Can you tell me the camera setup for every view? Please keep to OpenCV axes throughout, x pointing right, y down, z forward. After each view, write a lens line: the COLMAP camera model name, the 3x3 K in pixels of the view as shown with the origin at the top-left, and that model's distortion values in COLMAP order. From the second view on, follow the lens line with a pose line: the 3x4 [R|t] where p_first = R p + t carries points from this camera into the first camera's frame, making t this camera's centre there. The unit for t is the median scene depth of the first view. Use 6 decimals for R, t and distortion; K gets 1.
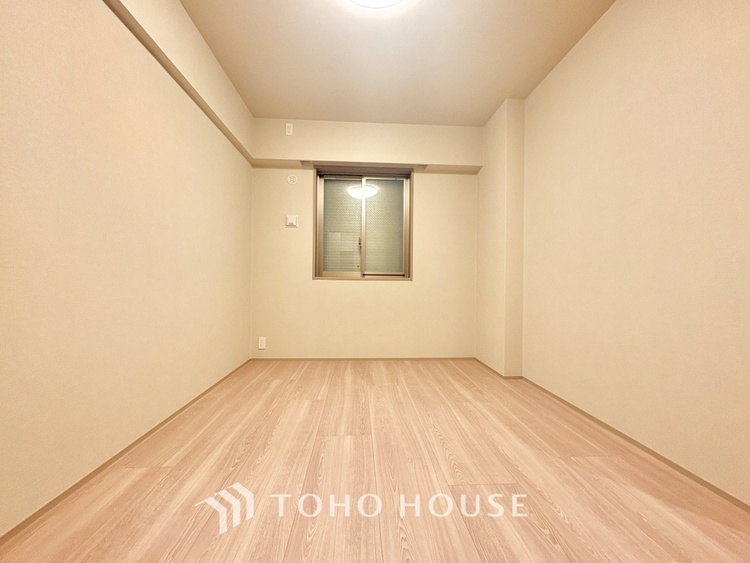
lens RADIAL K [[297.9, 0, 375.0], [0, 297.9, 281.5], [0, 0, 1]] dist [-0.001251, -0.000143]
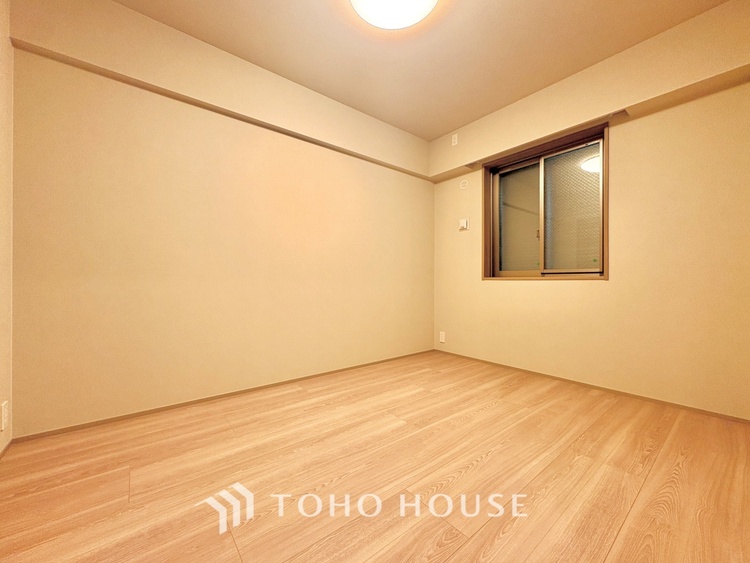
lens RADIAL K [[297.9, 0, 375.0], [0, 297.9, 281.5], [0, 0, 1]] dist [-0.001251, -0.000143]
pose [[0.580011, -0.009760, -0.814550, 0.552765], [0.005879, 0.999952, -0.007795, 0.004842], [0.814588, -0.000267, 0.580040, 0.196127]]
